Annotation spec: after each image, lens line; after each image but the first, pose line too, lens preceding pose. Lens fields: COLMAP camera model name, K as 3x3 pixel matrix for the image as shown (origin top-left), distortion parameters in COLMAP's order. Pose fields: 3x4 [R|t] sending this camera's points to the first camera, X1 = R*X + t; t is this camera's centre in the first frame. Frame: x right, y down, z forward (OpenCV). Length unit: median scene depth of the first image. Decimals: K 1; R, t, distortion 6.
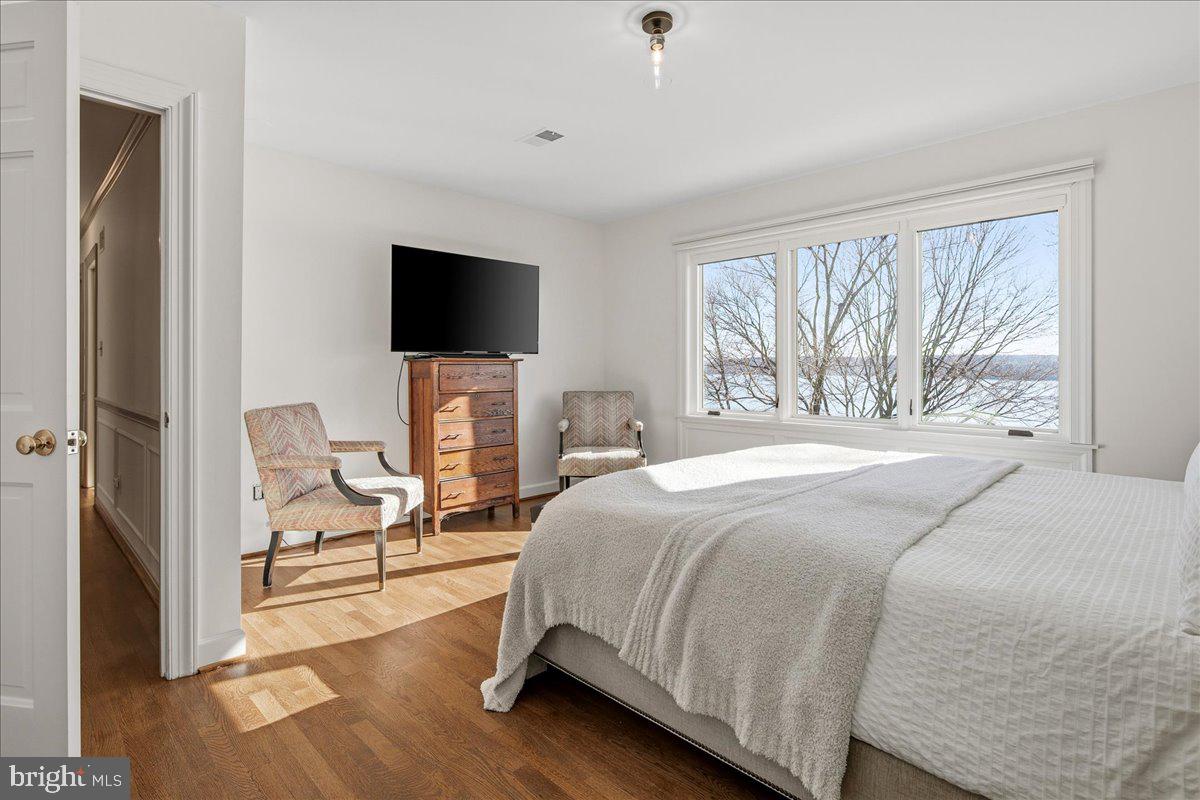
lens RADIAL K [[593.8, 0, 599.6], [0, 593.8, 366.5], [0, 0, 1]] dist [-0.000013, -0.000120]
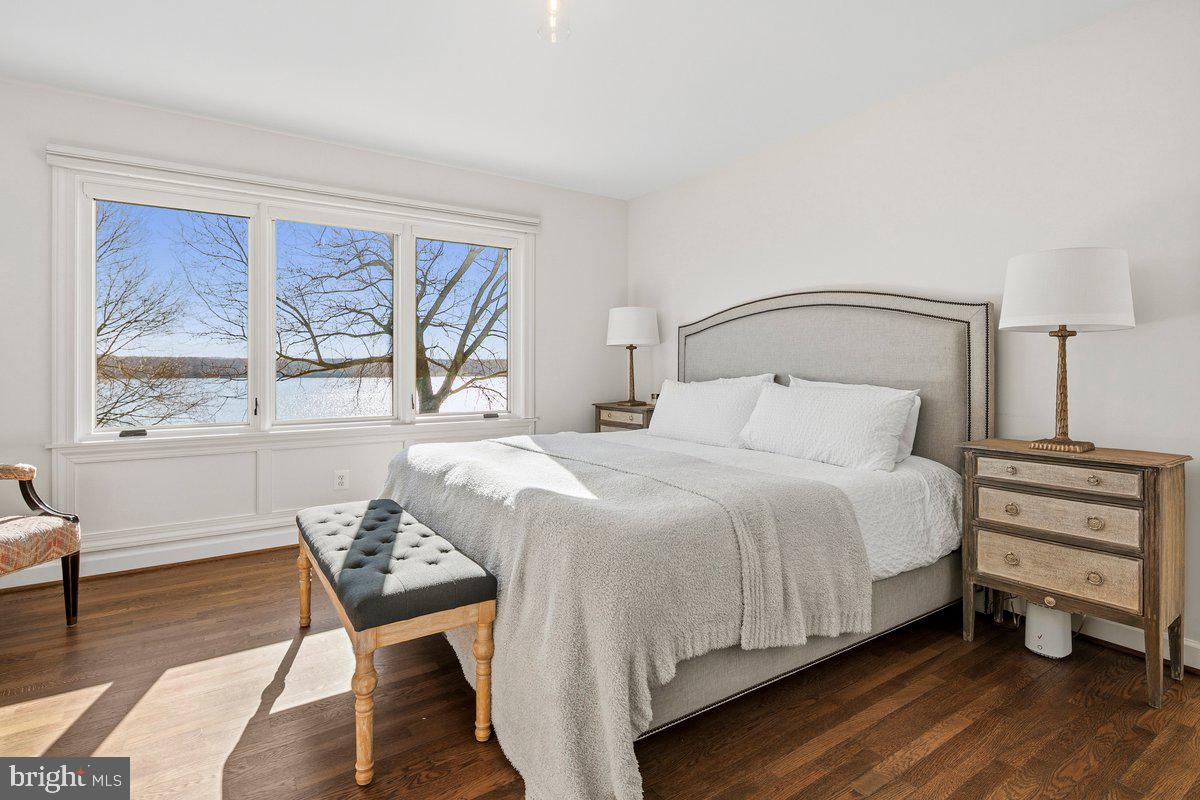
lens RADIAL K [[590.1, 0, 599.4], [0, 590.1, 365.2], [0, 0, 1]] dist [-0.000208, -0.000199]
pose [[0.203040, -0.001703, 0.979169, -0.510968], [-0.001291, 0.999997, 0.002007, 0.000475], [-0.979170, -0.001672, 0.203037, 0.526850]]
